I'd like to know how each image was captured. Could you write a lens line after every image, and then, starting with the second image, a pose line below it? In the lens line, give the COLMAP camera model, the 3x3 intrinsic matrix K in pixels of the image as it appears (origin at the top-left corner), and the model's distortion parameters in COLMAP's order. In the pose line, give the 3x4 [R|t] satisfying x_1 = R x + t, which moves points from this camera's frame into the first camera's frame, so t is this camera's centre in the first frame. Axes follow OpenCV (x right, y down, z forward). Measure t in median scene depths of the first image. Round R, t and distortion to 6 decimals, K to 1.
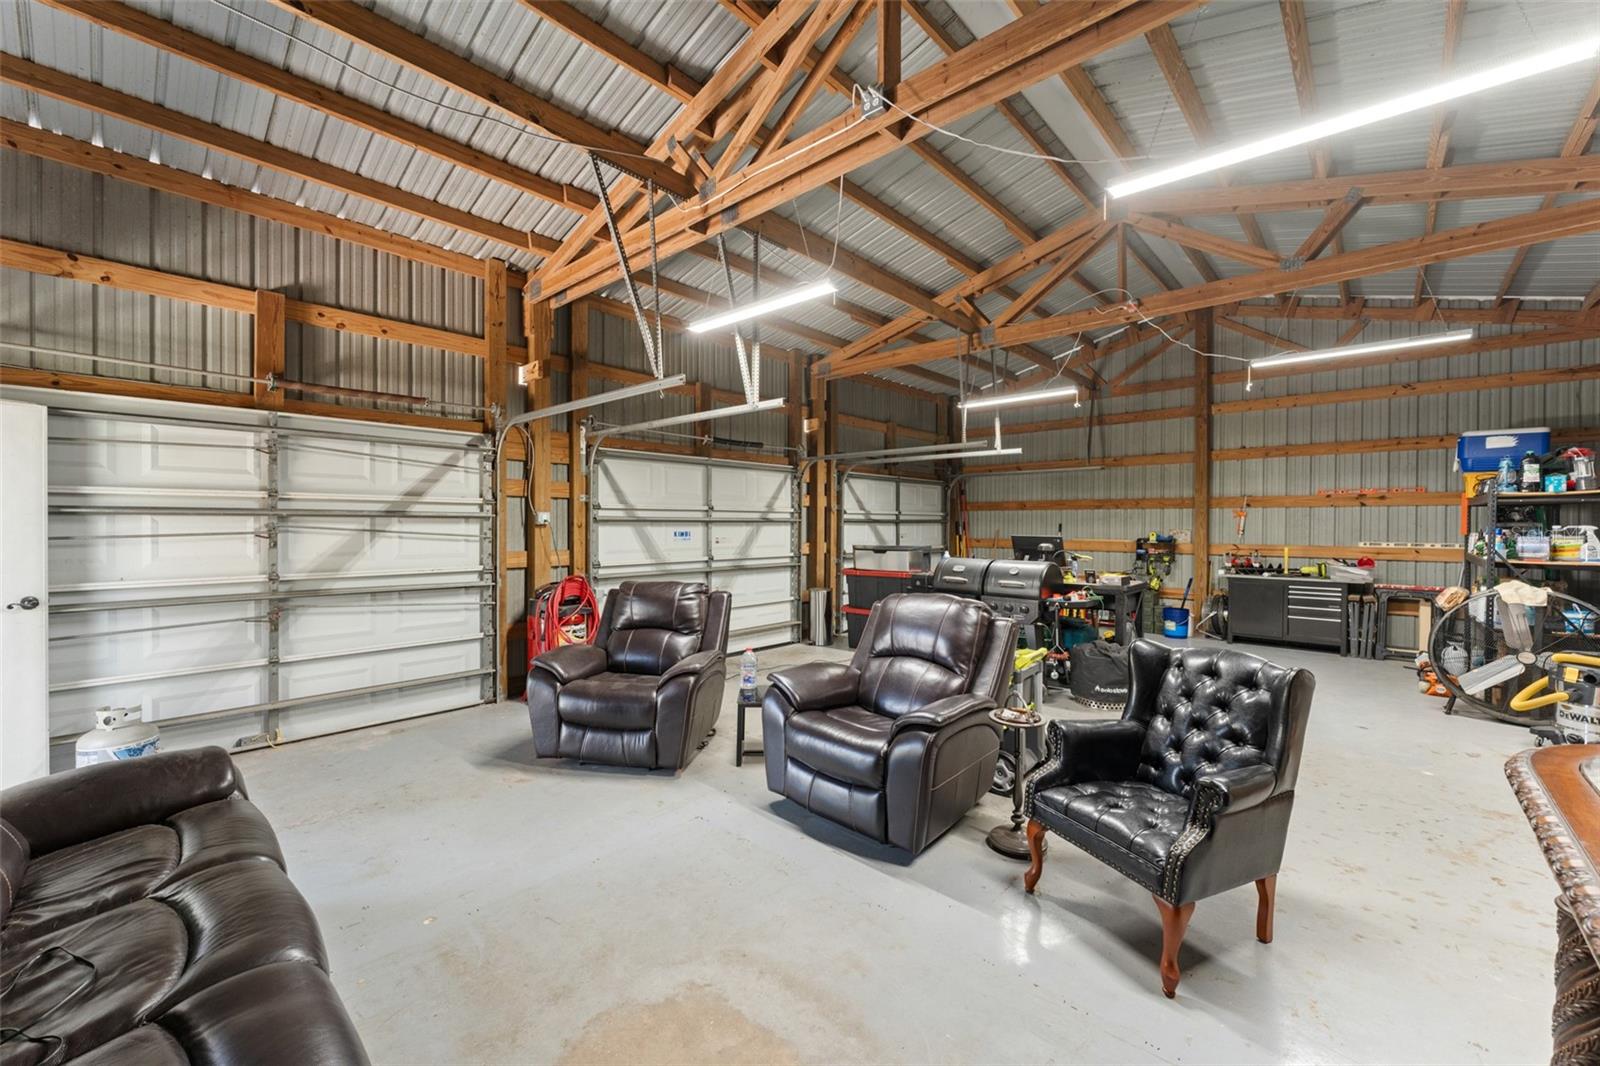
lens RADIAL K [[626.7, 0, 798.3], [0, 626.7, 529.5], [0, 0, 1]] dist [-0.001358, -0.000379]
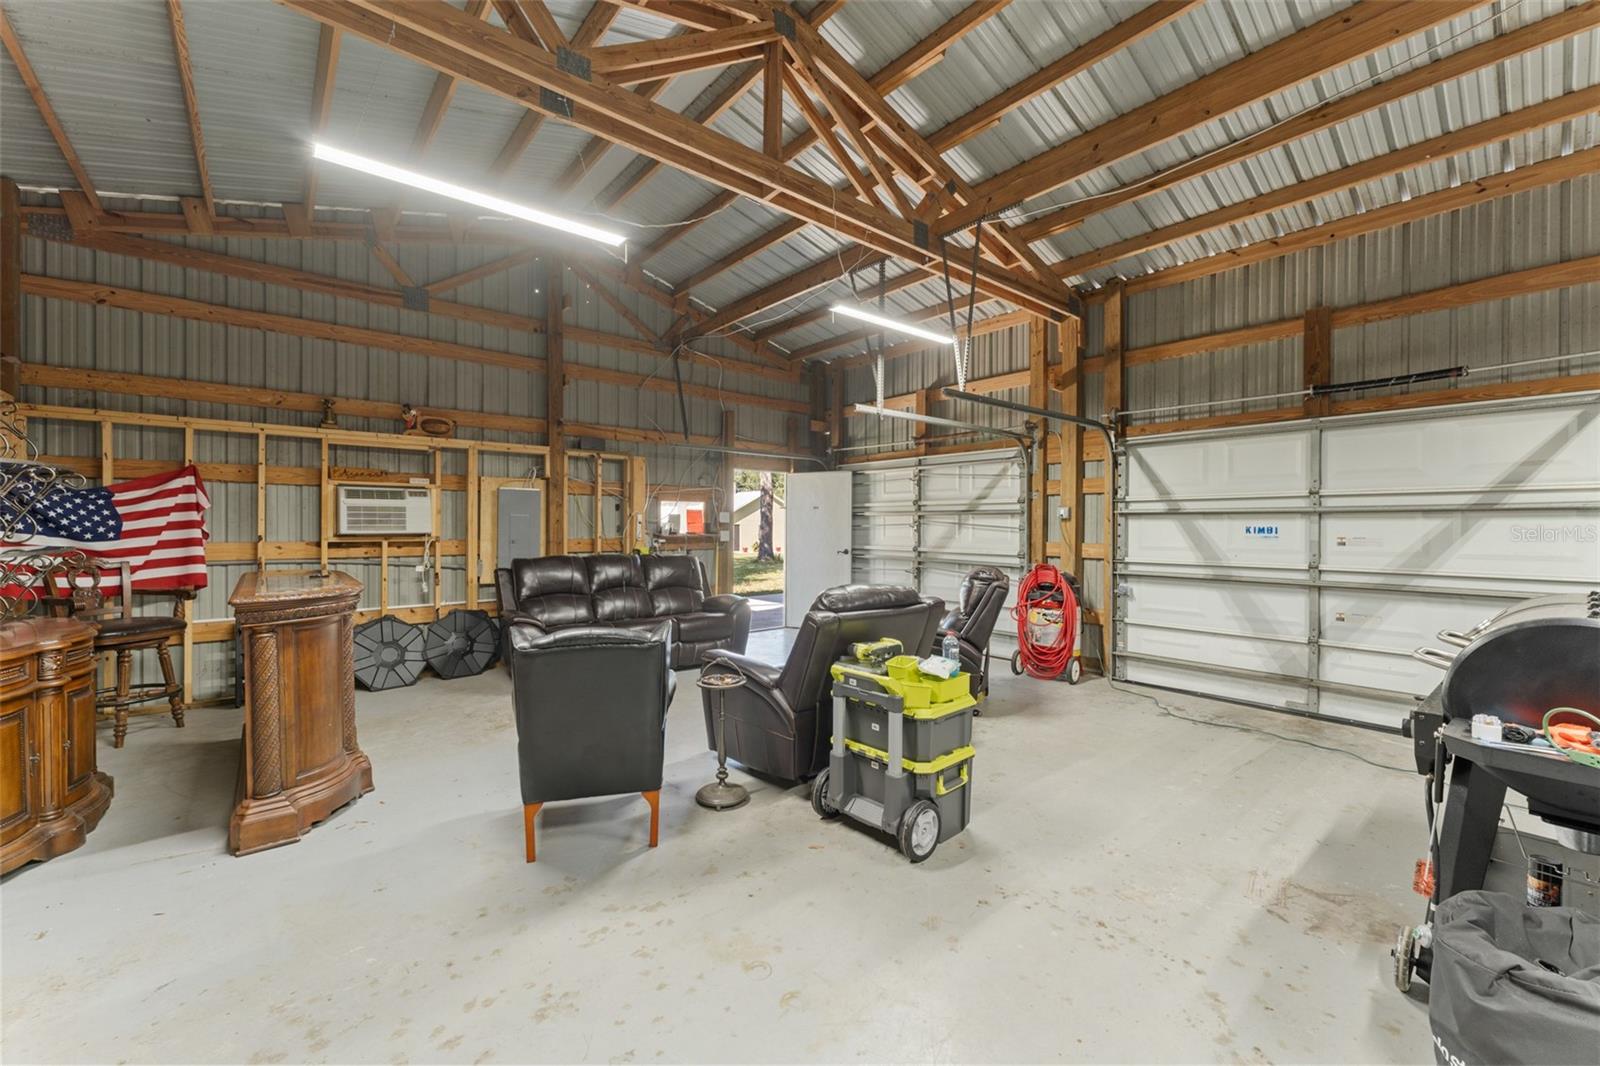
lens RADIAL K [[626.7, 0, 799.3], [0, 626.7, 527.1], [0, 0, 1]] dist [-0.001358, -0.000379]
pose [[-0.117860, 0.003717, -0.993023, 0.824155], [-0.007643, 0.999960, 0.004650, 0.005894], [0.993001, 0.008138, -0.117827, 0.726879]]
